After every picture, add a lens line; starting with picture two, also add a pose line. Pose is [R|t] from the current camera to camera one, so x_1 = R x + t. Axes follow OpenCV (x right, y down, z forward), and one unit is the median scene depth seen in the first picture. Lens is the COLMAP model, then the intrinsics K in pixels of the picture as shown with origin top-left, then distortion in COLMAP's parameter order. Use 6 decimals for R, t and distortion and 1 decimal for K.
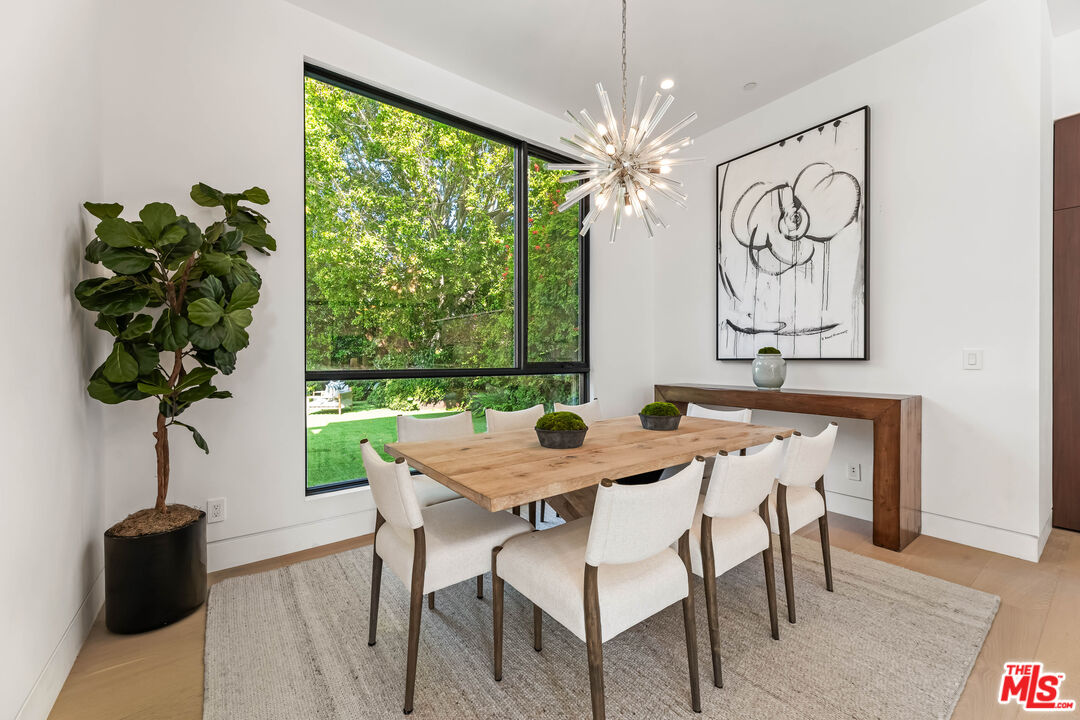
lens RADIAL K [[425.3, 0, 538.1], [0, 425.3, 359.7], [0, 0, 1]] dist [-0.000430, -0.000009]
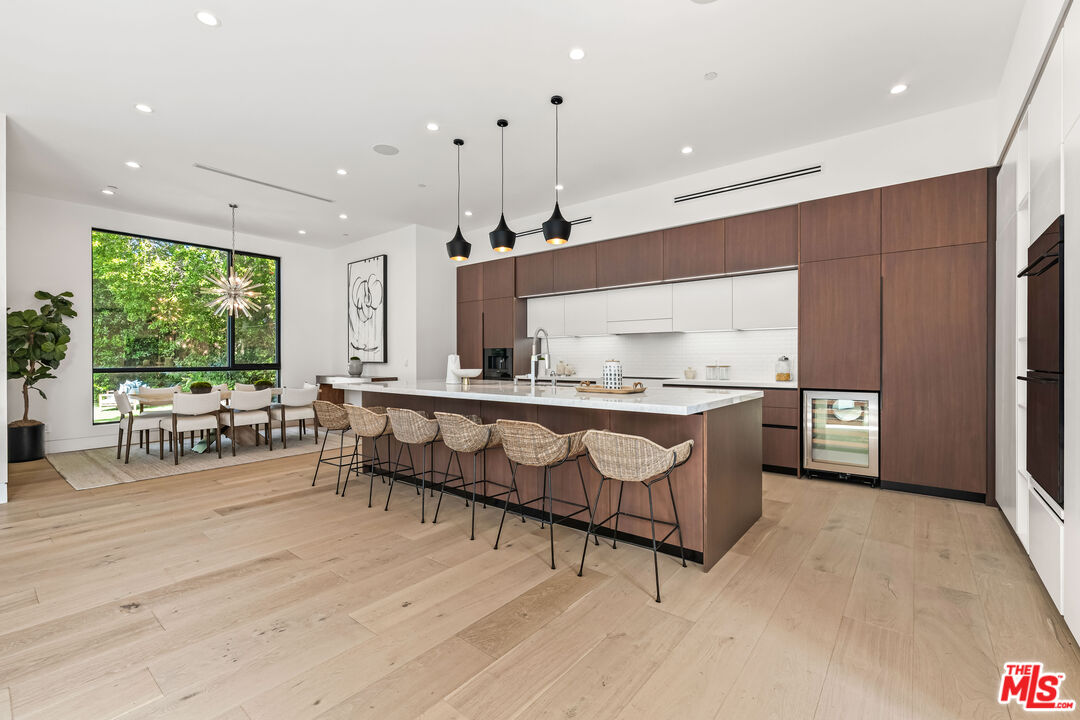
lens RADIAL K [[466.3, 0, 543.1], [0, 466.3, 361.6], [0, 0, 1]] dist [0.003731, 0.000624]
pose [[0.967640, -0.000439, 0.252334, 0.925415], [-0.000990, 0.999984, 0.005537, -0.019542], [-0.252332, -0.005607, 0.967624, -1.631690]]
